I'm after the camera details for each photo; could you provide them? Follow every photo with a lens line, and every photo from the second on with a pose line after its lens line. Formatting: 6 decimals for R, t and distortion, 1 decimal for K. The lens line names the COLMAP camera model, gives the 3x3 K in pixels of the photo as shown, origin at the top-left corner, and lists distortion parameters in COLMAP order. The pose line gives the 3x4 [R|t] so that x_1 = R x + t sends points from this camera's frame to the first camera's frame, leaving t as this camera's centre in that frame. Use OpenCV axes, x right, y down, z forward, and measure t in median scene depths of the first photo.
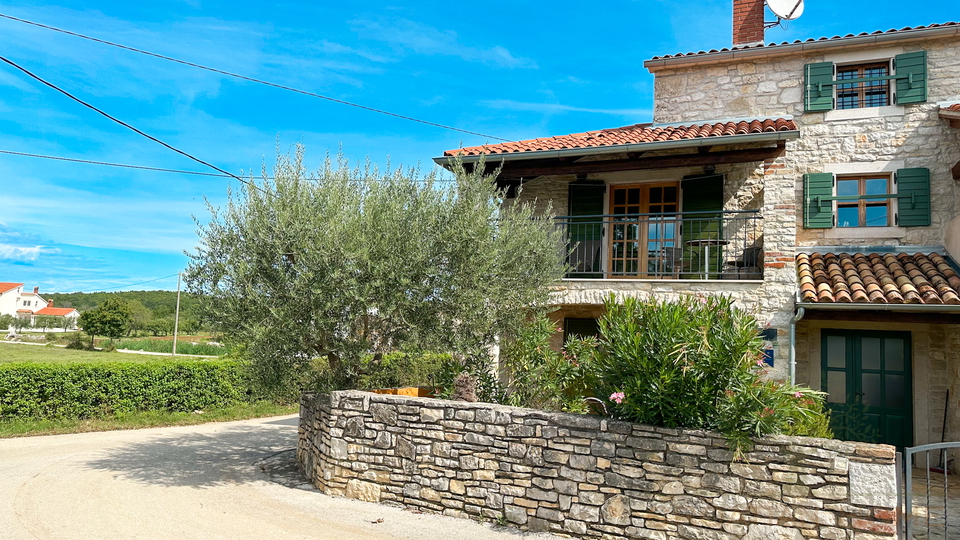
lens RADIAL K [[678.0, 0, 451.2], [0, 678.0, 281.4], [0, 0, 1]] dist [0.007711, -0.019631]
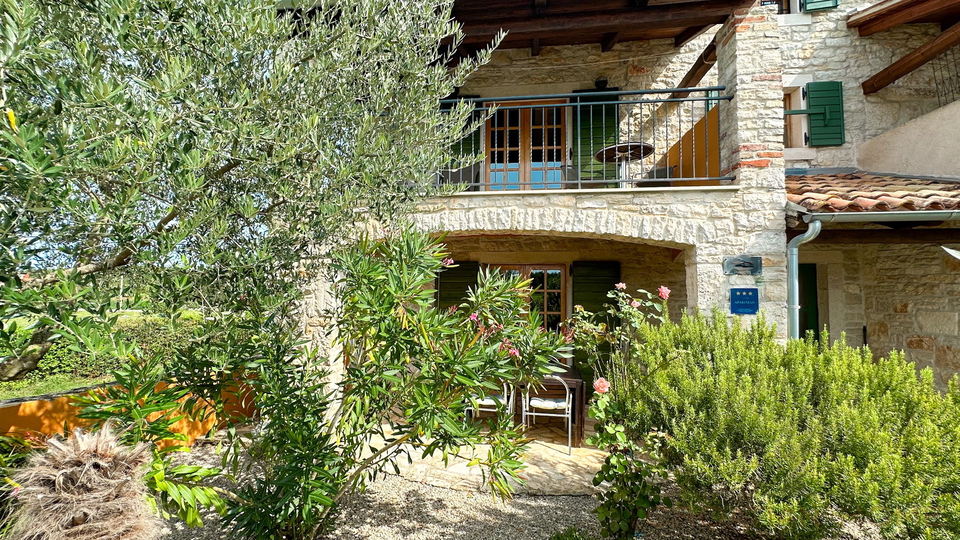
lens RADIAL K [[382.4, 0, 478.9], [0, 382.4, 274.3], [0, 0, 1]] dist [-0.002769, 0.000736]
pose [[0.952578, -0.024101, 0.303340, 0.086716], [0.009615, 0.998745, 0.049159, 0.058470], [-0.304144, -0.043911, 0.951614, 0.645617]]
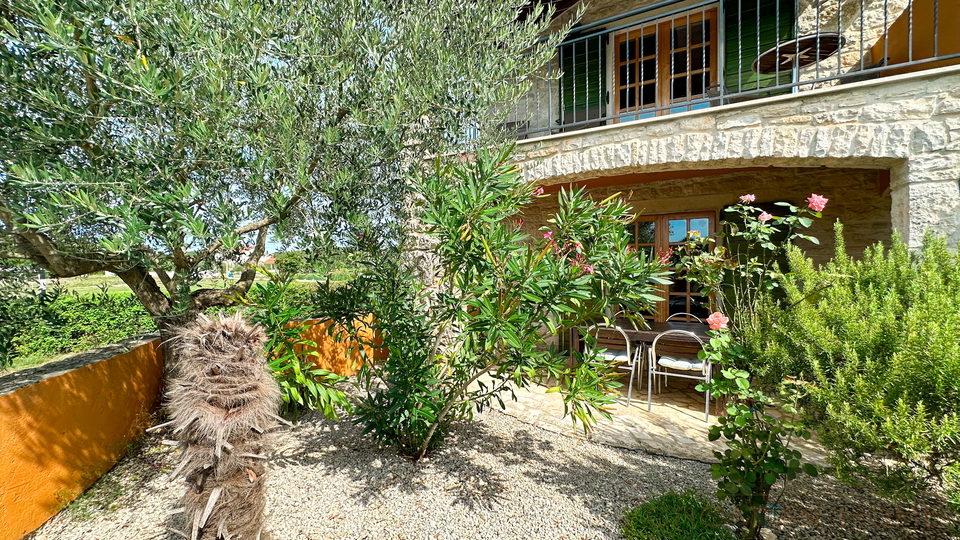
lens RADIAL K [[382.4, 0, 476.8], [0, 382.4, 271.0], [0, 0, 1]] dist [-0.002769, 0.000736]
pose [[0.996128, -0.053287, -0.069932, 0.115457], [0.060371, 0.992801, 0.103449, 0.081274], [0.063916, -0.107270, 0.992173, 0.646396]]
